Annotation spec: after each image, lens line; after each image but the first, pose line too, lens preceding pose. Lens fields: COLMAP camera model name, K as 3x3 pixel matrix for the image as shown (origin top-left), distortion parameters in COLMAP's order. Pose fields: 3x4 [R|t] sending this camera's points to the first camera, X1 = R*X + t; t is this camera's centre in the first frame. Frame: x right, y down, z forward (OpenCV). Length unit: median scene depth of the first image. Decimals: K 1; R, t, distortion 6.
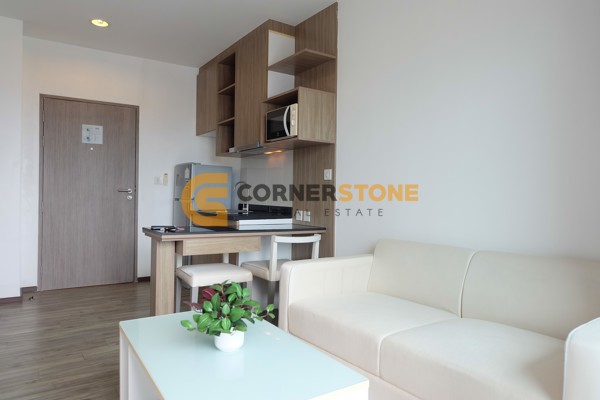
lens RADIAL K [[409.8, 0, 300.0], [0, 409.8, 200.0], [0, 0, 1]] dist [-0.026234, 0.001149]
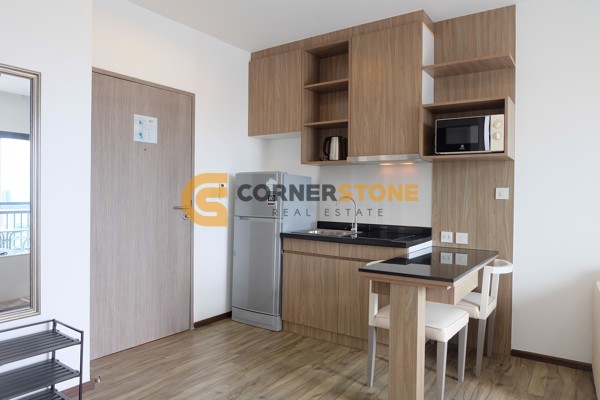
lens RADIAL K [[409.8, 0, 300.0], [0, 409.8, 200.0], [0, 0, 1]] dist [-0.026234, 0.001149]
pose [[0.932450, -0.004891, 0.361266, -0.523245], [0.004131, 0.999987, 0.002877, -0.039863], [-0.361276, -0.001190, 0.932458, 0.246087]]
